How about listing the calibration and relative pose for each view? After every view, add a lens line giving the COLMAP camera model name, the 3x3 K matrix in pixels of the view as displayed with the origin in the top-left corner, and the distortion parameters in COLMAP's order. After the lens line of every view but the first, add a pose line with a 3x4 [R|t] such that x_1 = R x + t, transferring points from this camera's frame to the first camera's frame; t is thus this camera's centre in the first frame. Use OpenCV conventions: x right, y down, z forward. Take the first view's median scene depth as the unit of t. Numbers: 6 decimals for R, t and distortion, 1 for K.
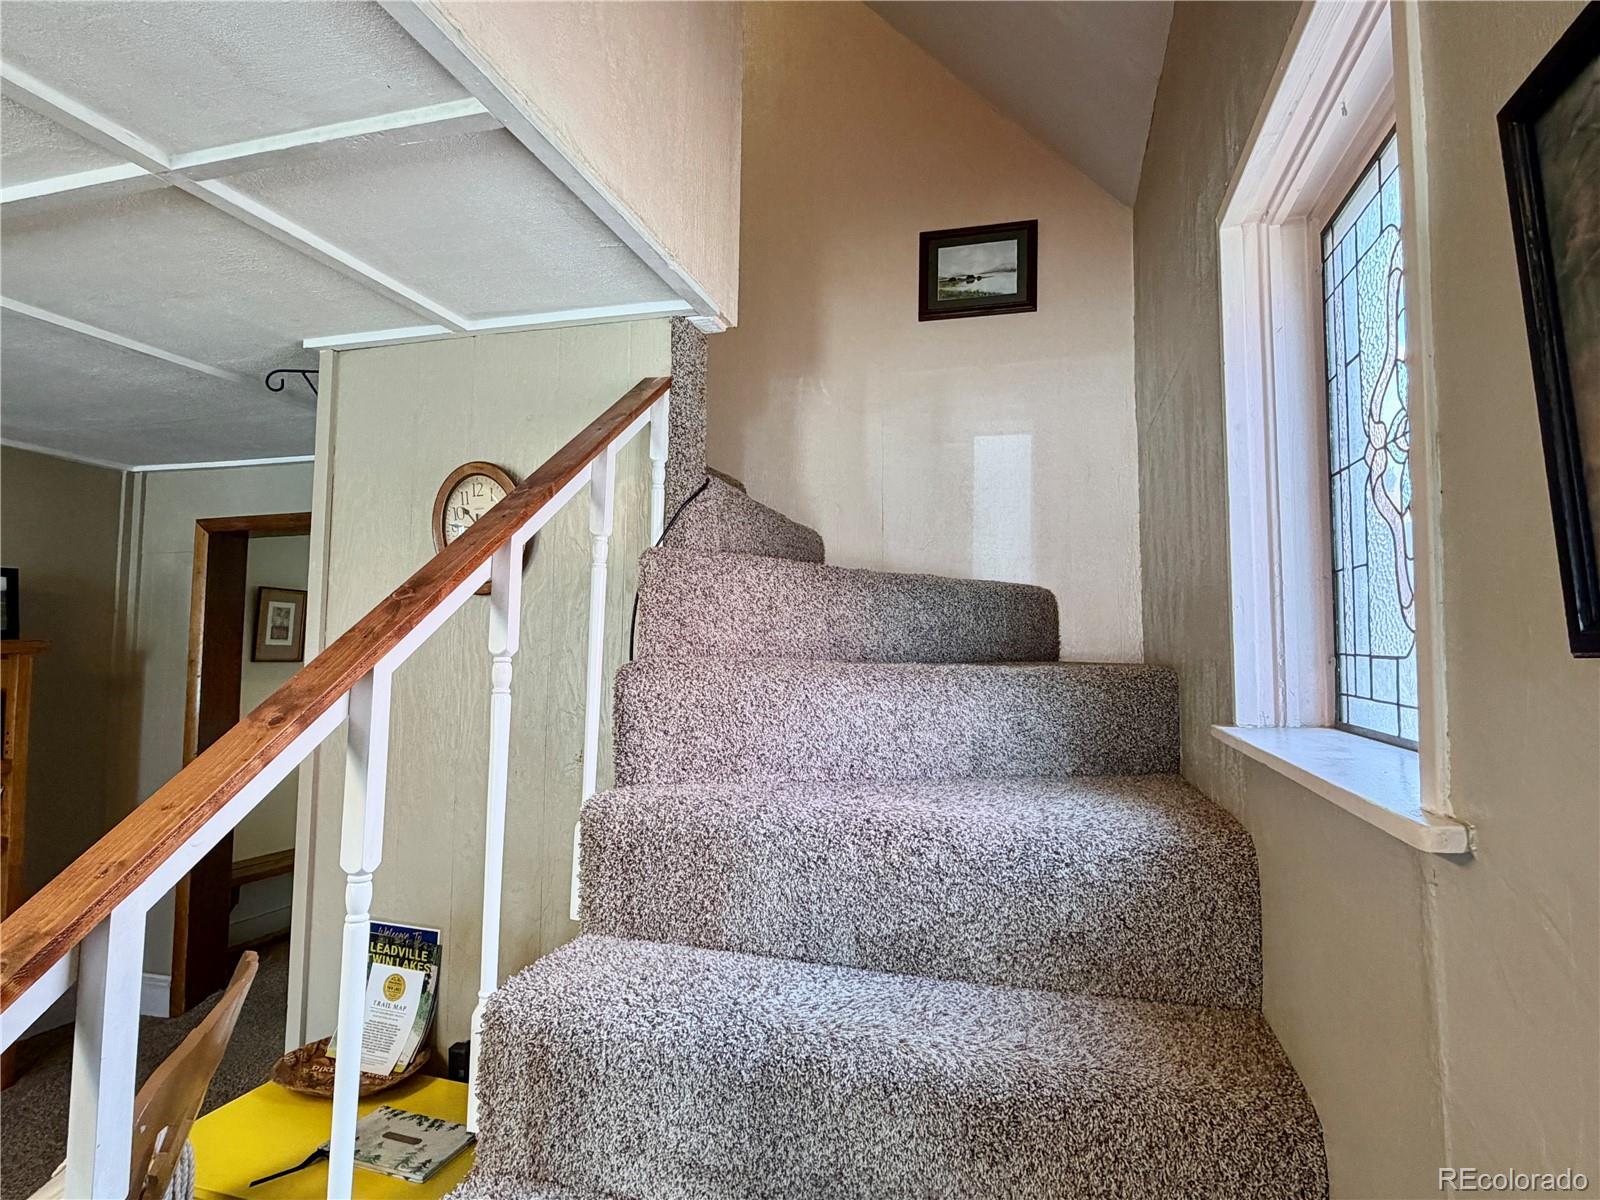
lens RADIAL K [[885.8, 0, 795.4], [0, 885.8, 602.7], [0, 0, 1]] dist [0.000680, 0.000081]
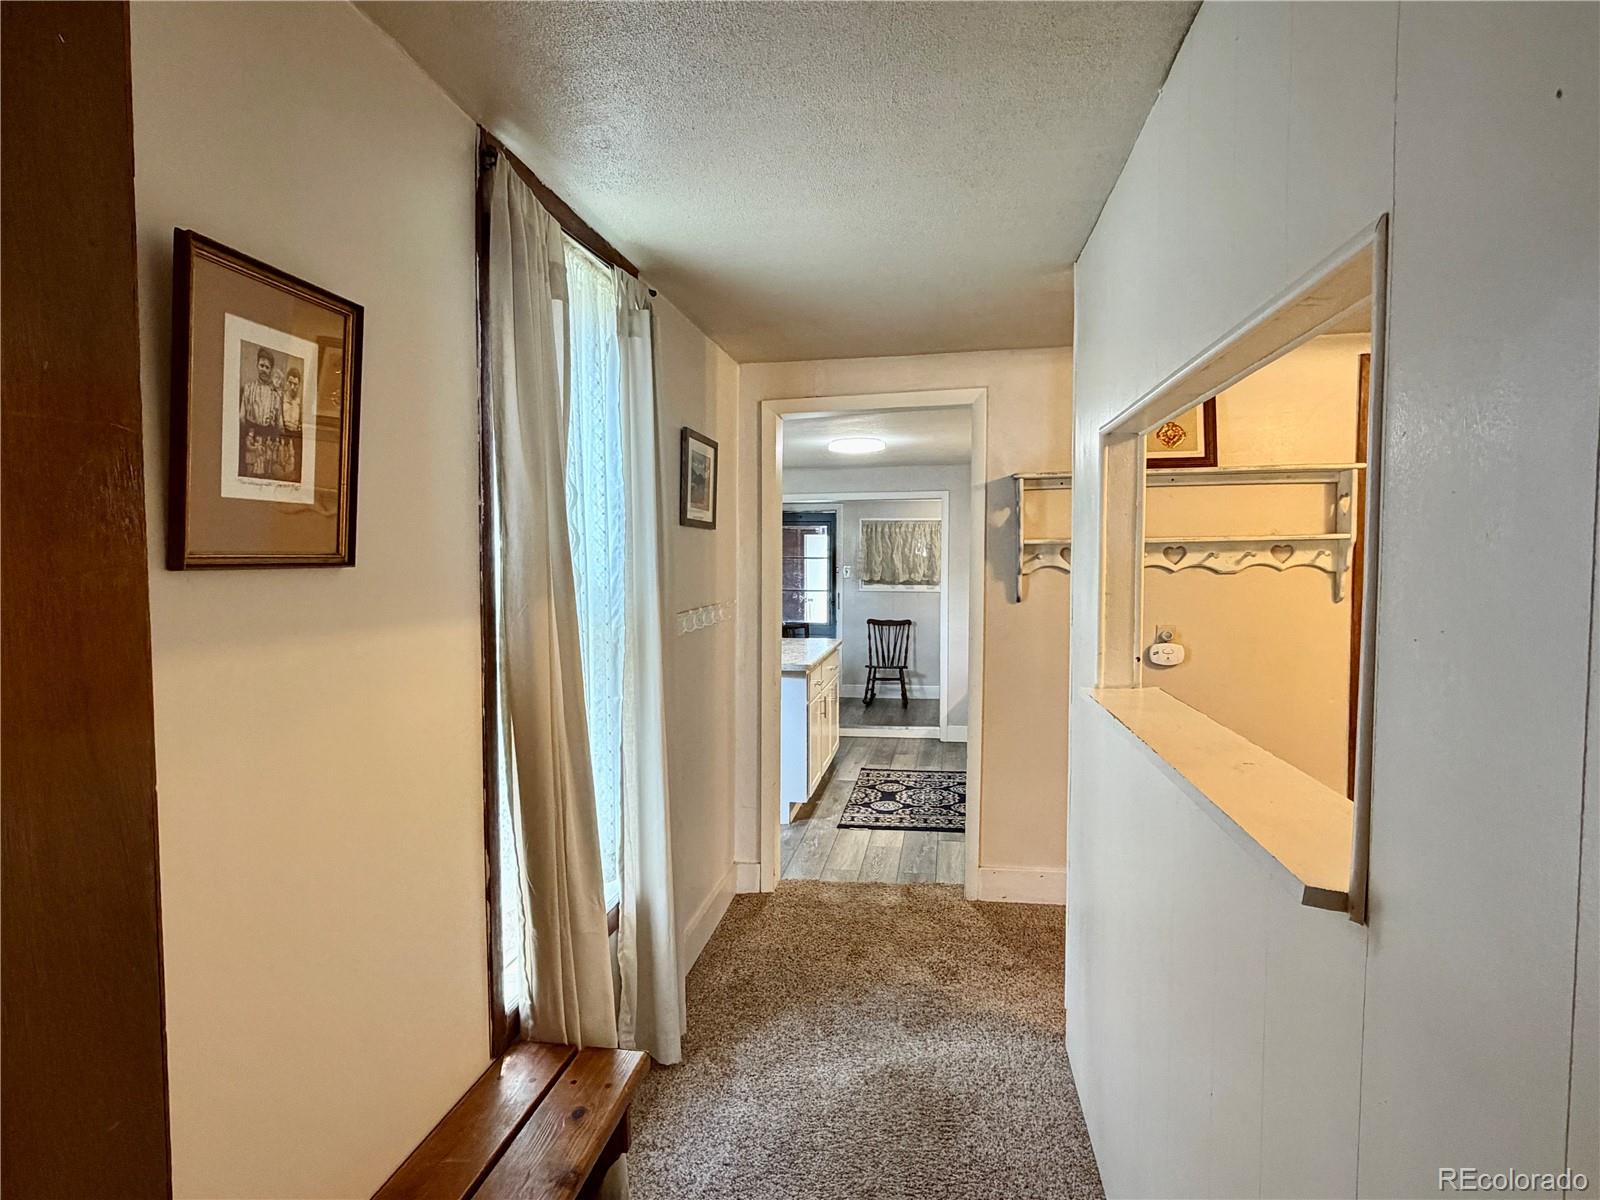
lens RADIAL K [[886.6, 0, 800.0], [0, 886.6, 600.0], [0, 0, 1]] dist [-0.000542, -0.000208]
pose [[0.993018, -0.015841, 0.116896, -0.938274], [0.002110, 0.993169, 0.116664, 0.094831], [-0.117946, -0.115603, 0.986268, 1.476872]]
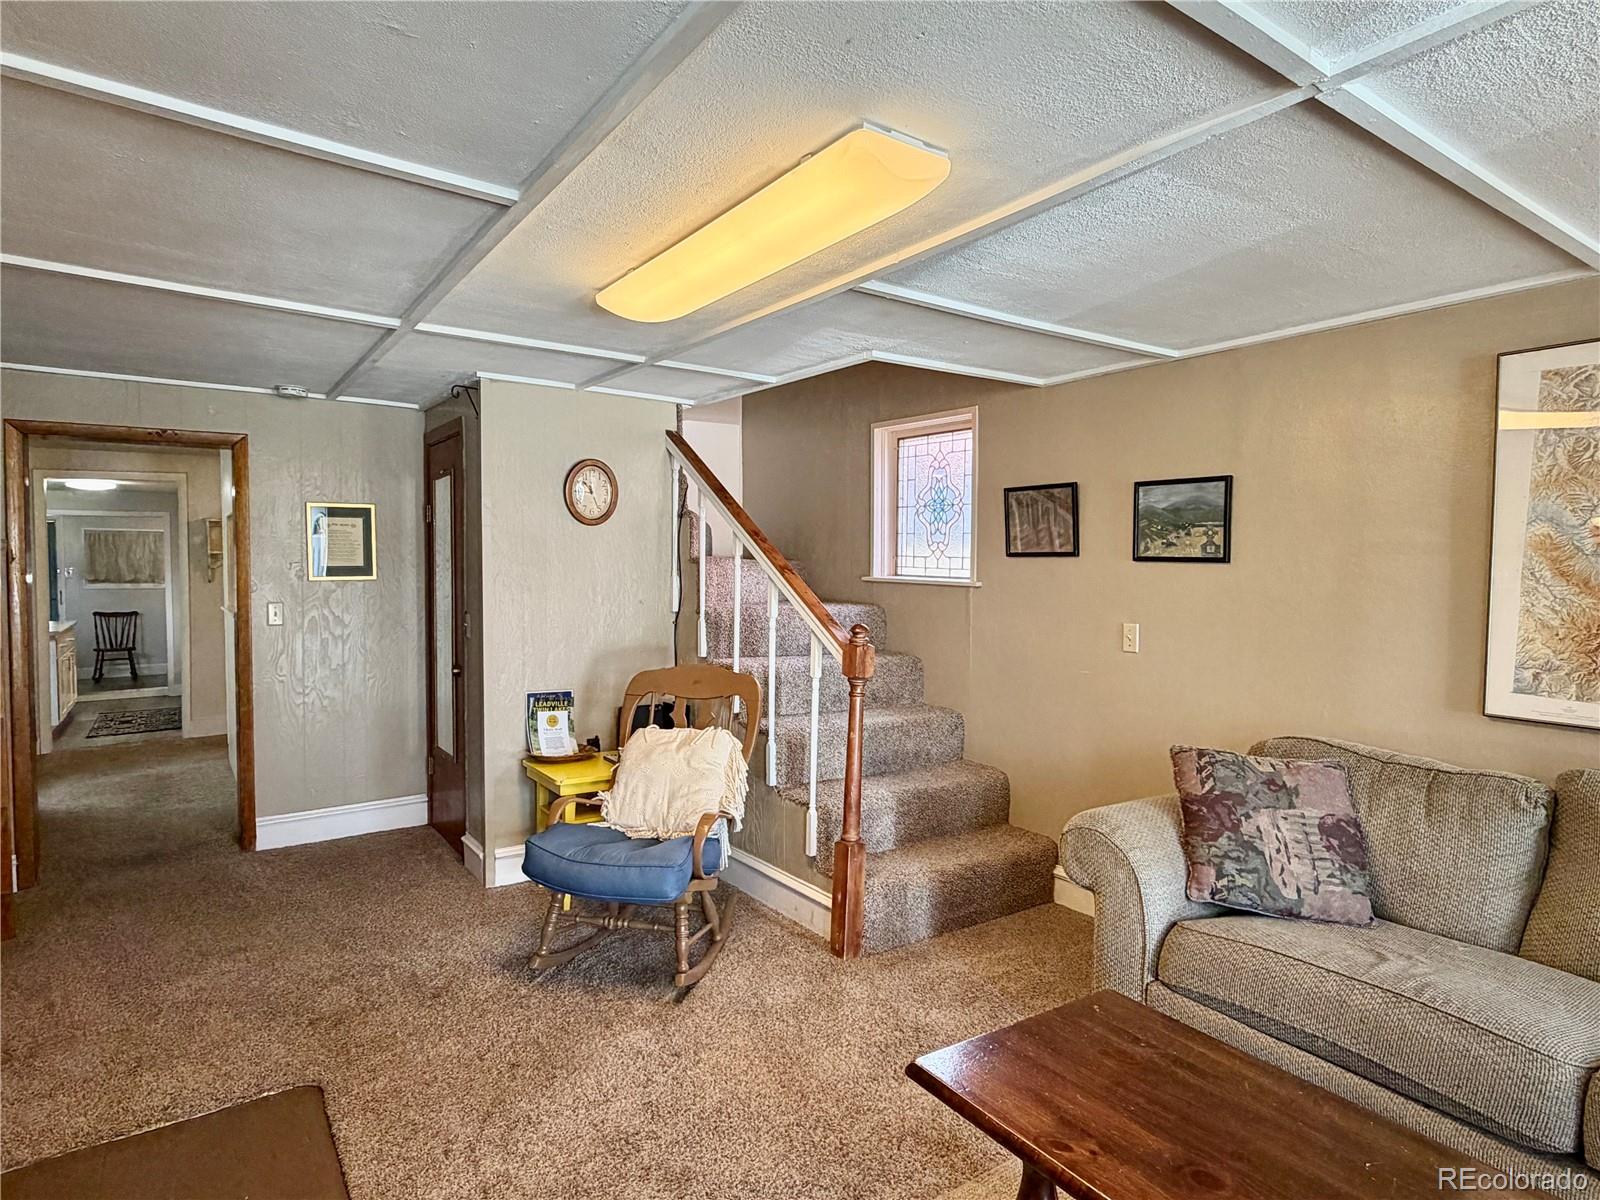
lens RADIAL K [[885.8, 0, 795.4], [0, 885.8, 602.7], [0, 0, 1]] dist [0.000680, 0.000081]
pose [[0.631192, -0.041092, 0.774538, -1.489525], [-0.049515, 0.994424, 0.093109, -0.040416], [-0.774045, -0.097121, 0.625637, -0.587518]]
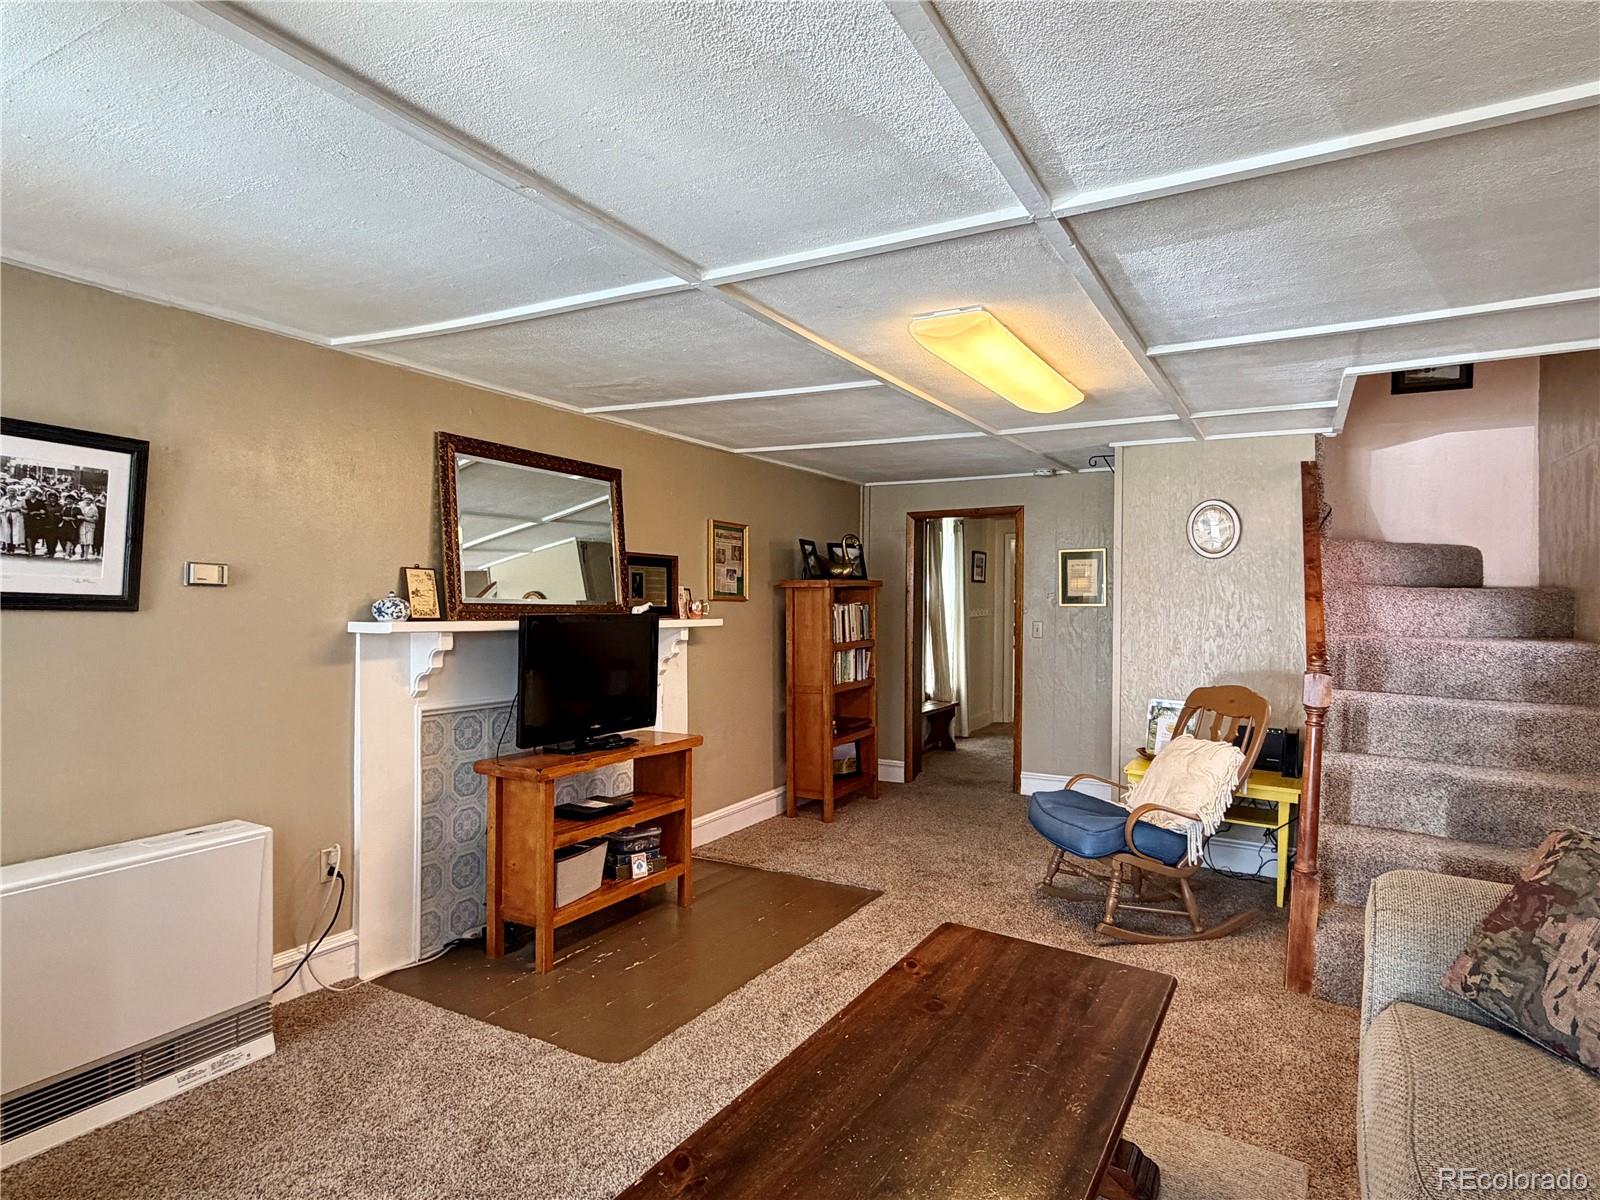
lens RADIAL K [[885.8, 0, 795.4], [0, 885.8, 602.7], [0, 0, 1]] dist [0.000680, 0.000081]
pose [[0.970853, -0.001456, -0.239673, -0.771215], [0.018956, 0.997316, 0.070726, -0.069904], [0.238926, -0.073208, 0.968274, -1.329722]]
